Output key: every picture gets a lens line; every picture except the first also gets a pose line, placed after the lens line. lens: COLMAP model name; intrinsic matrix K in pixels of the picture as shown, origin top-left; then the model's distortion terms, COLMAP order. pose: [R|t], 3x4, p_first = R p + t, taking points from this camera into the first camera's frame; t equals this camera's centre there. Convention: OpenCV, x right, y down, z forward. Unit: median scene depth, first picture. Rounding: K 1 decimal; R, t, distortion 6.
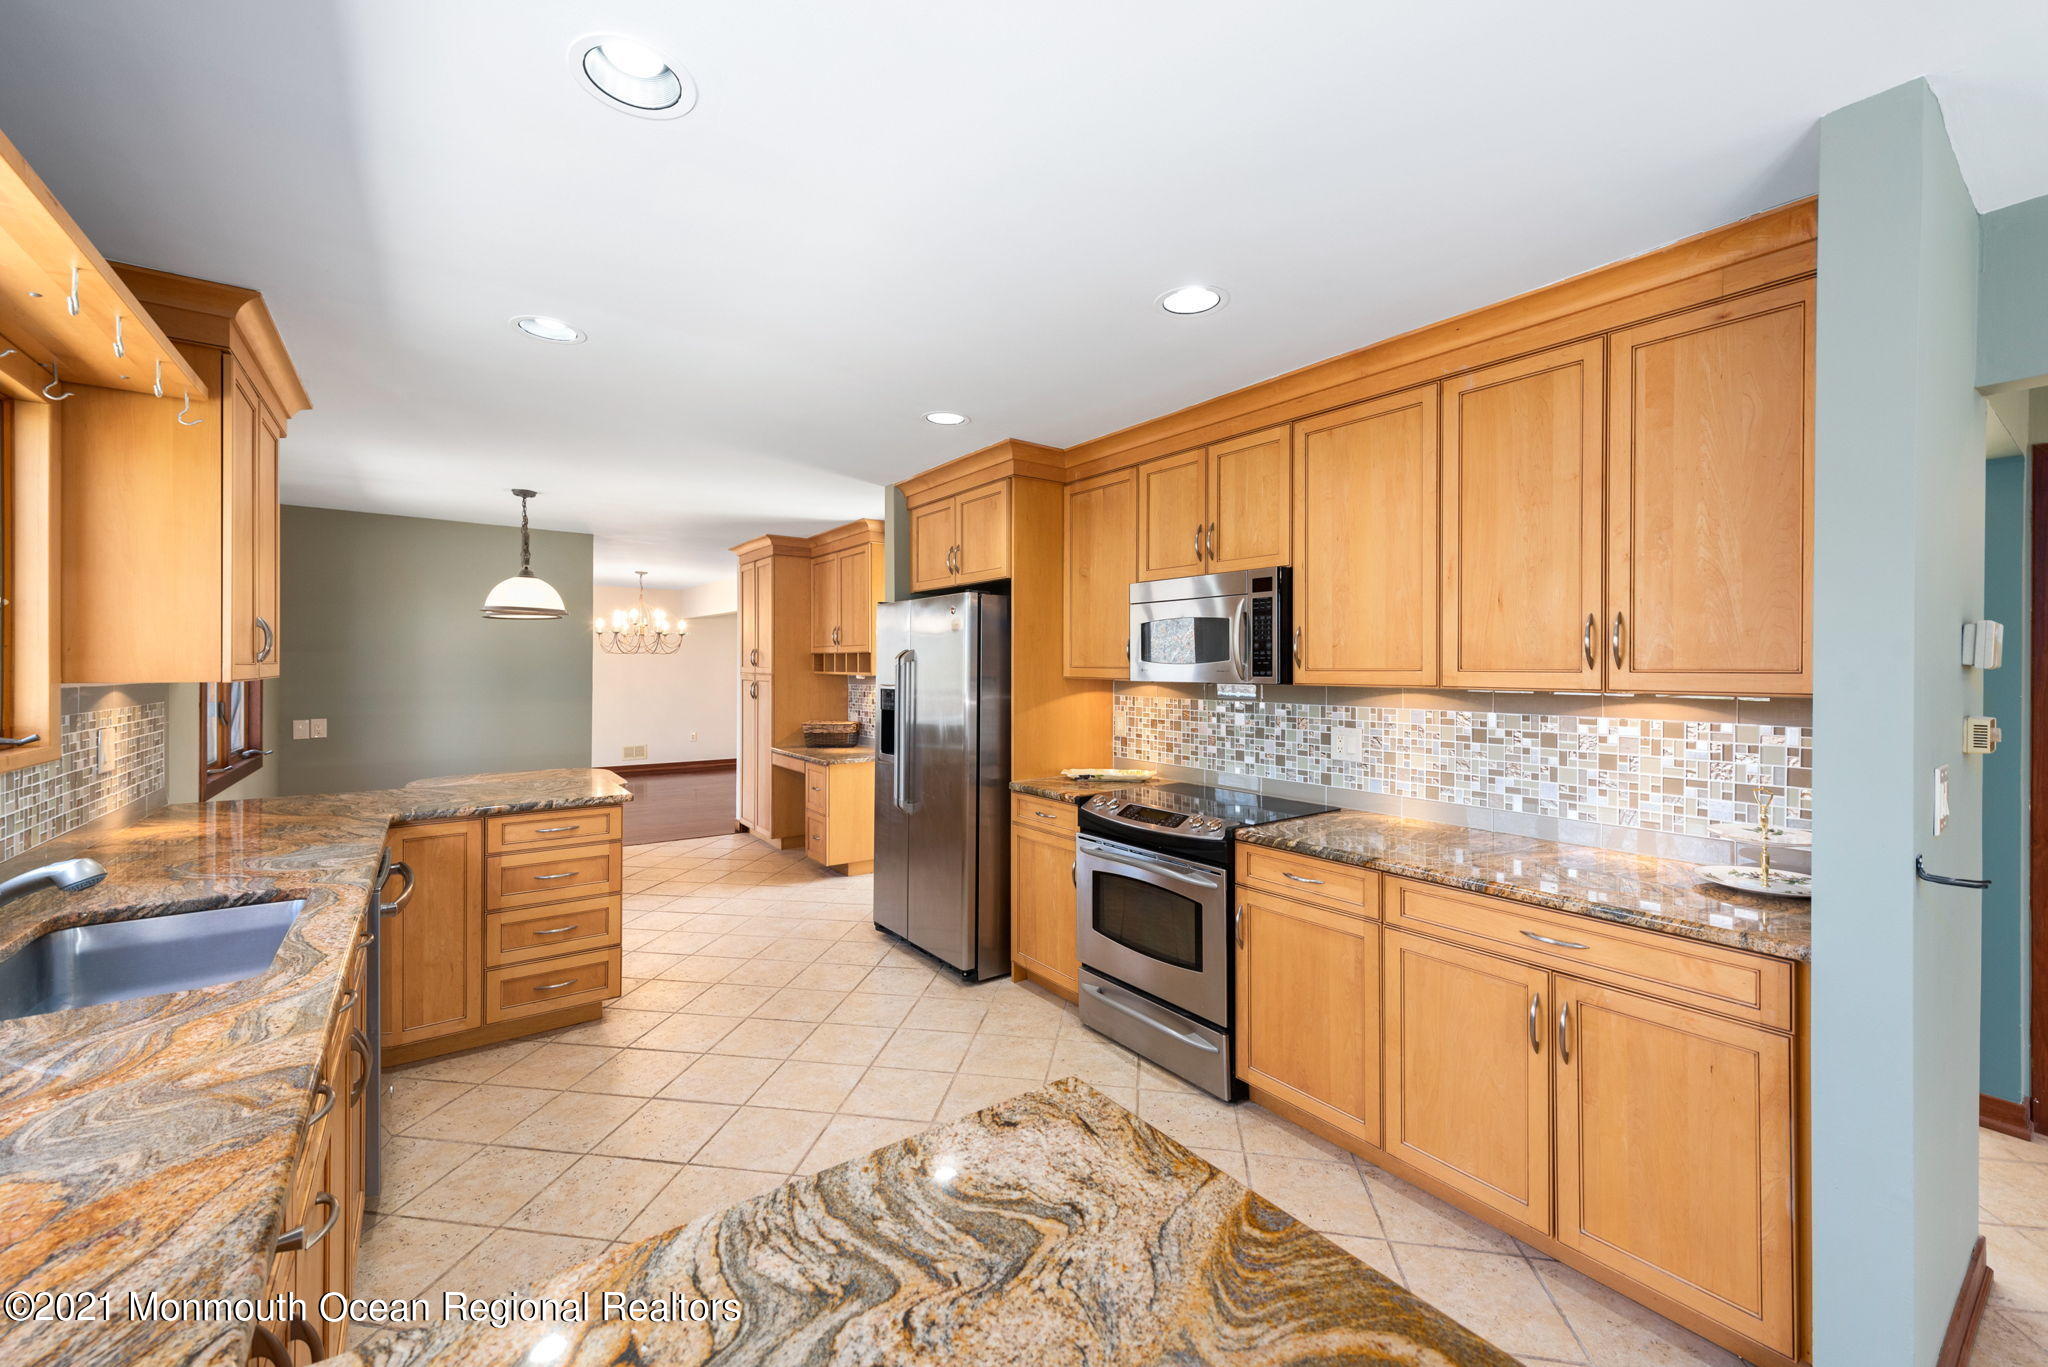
lens RADIAL K [[811.7, 0, 1033.7], [0, 811.7, 667.7], [0, 0, 1]] dist [0.010293, -0.002306]
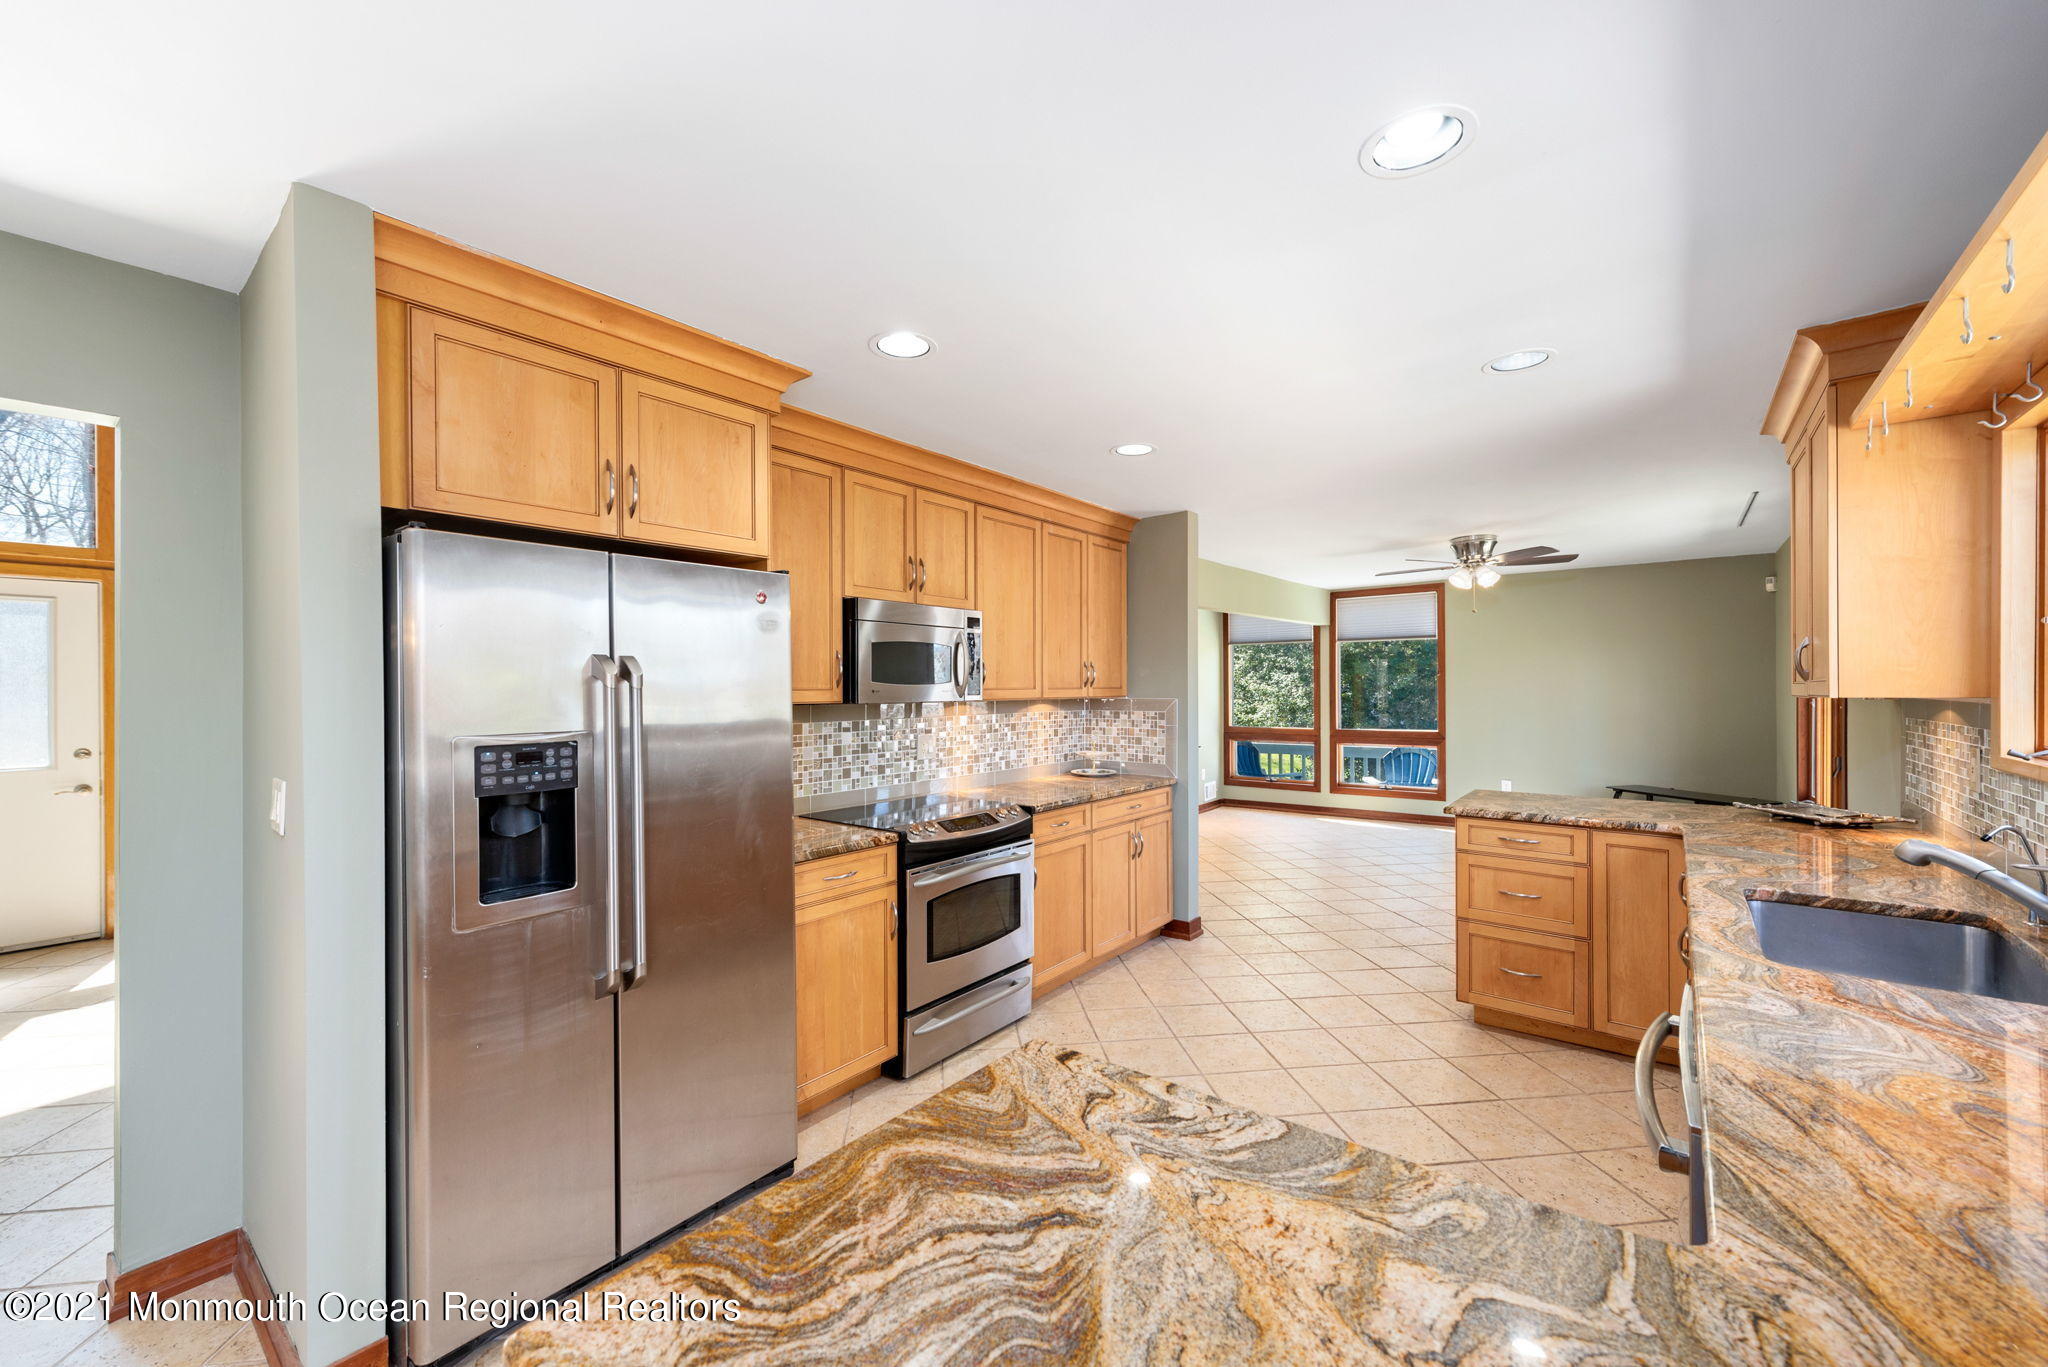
lens RADIAL K [[811.7, 0, 1028.7], [0, 811.7, 688.5], [0, 0, 1]] dist [0.010293, -0.002306]
pose [[-0.268237, -0.002411, 0.963350, -0.889637], [0.007584, 0.999961, 0.004615, -0.003937], [-0.963323, 0.008544, -0.268208, 1.153423]]
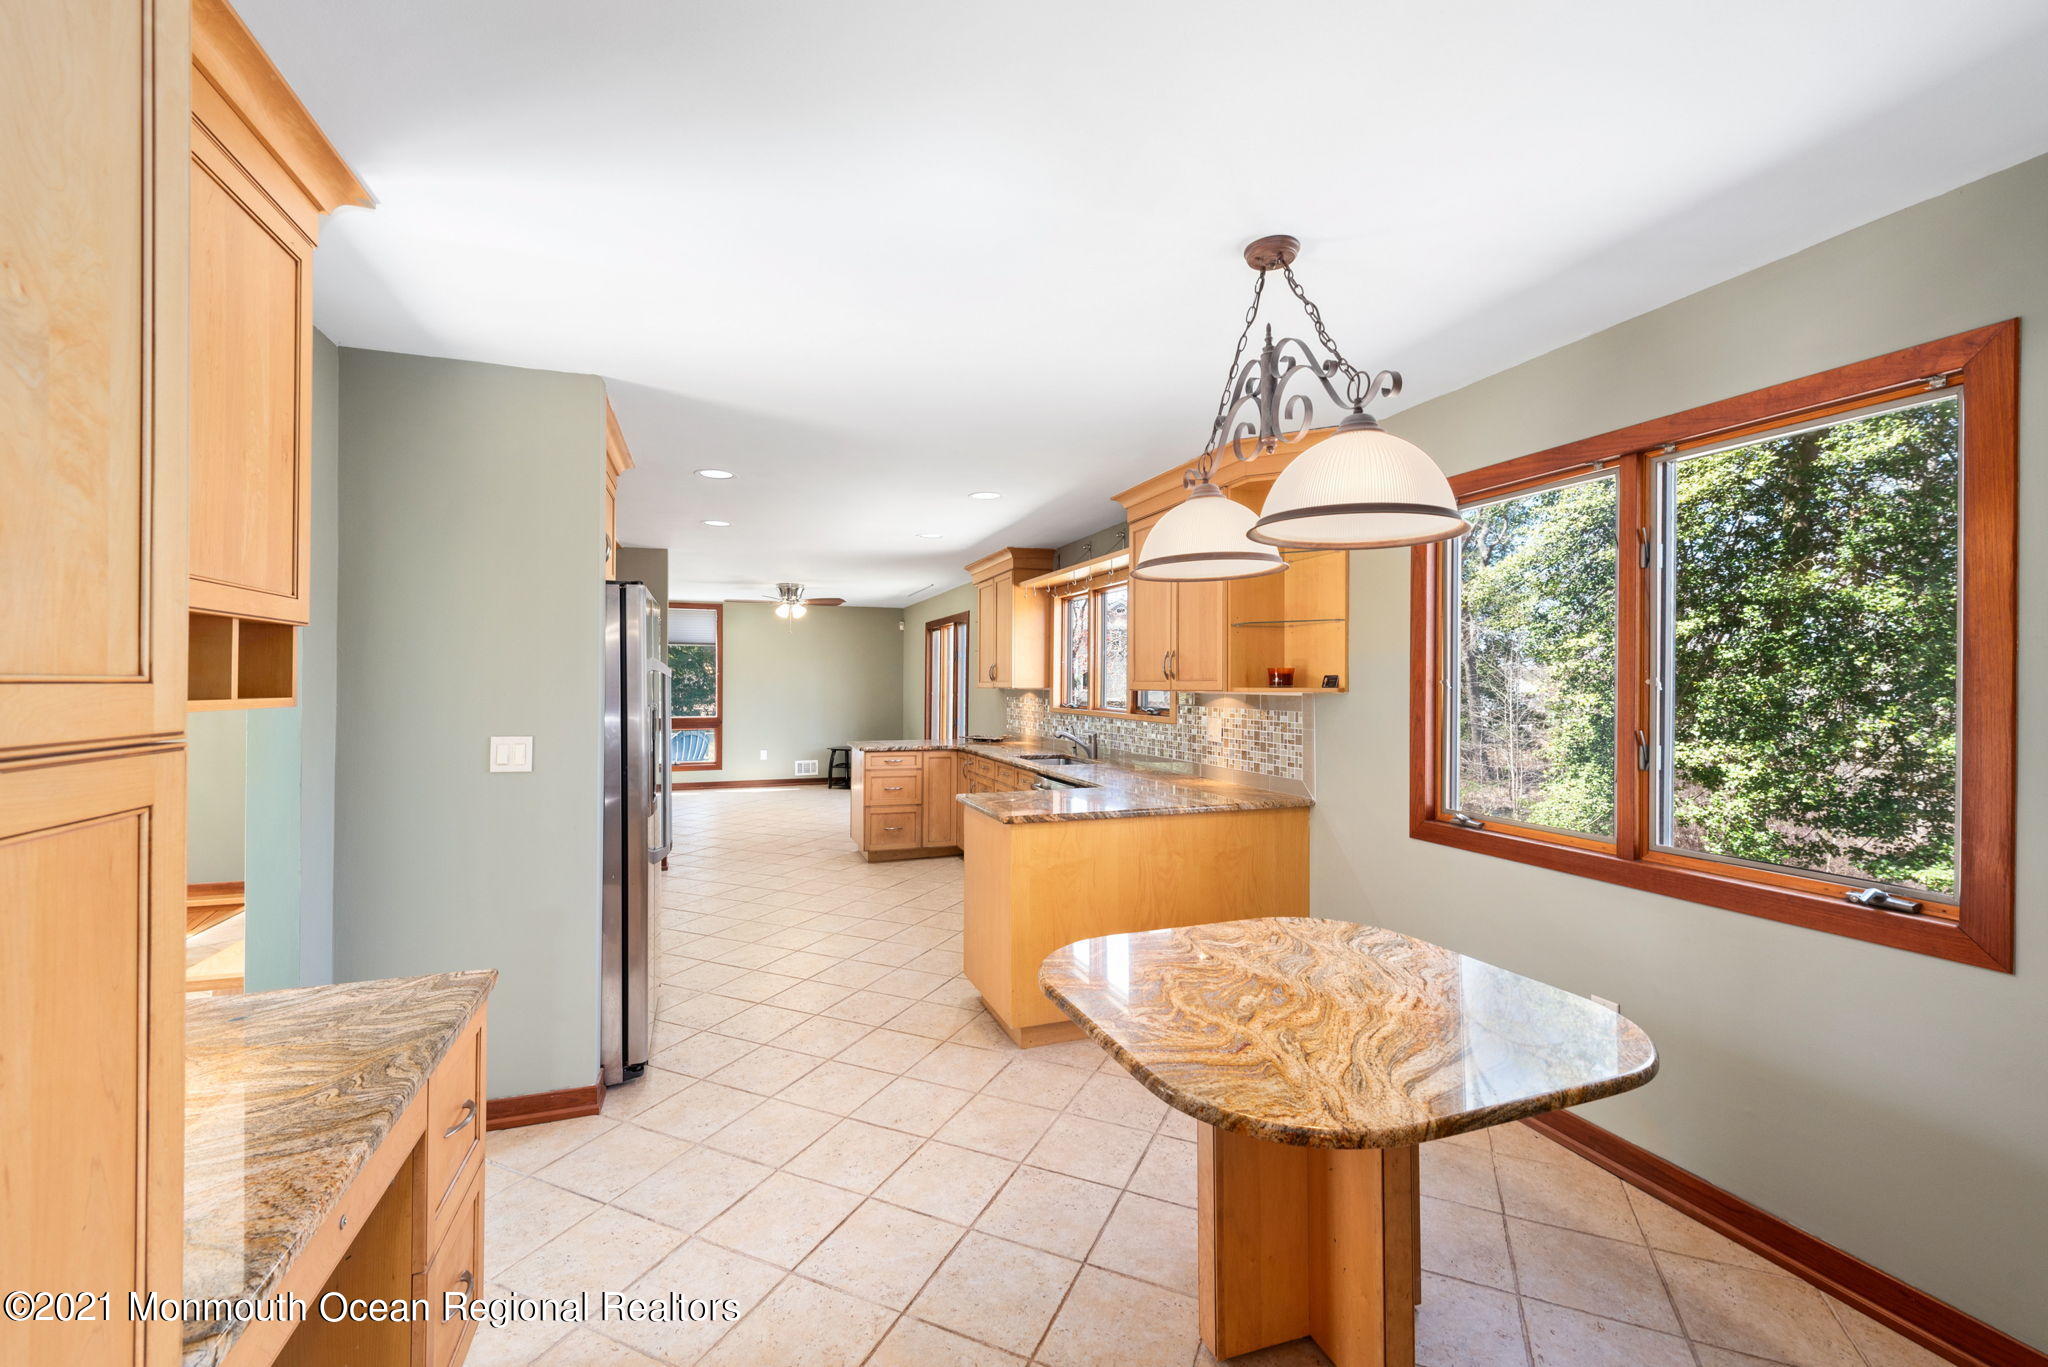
lens RADIAL K [[811.7, 0, 1035.2], [0, 811.7, 688.5], [0, 0, 1]] dist [0.010293, -0.002306]
pose [[-0.961284, -0.009615, 0.275393, -0.958249], [-0.007830, 0.999941, 0.007581, -0.000486], [-0.275450, 0.005131, -0.961302, 2.150796]]
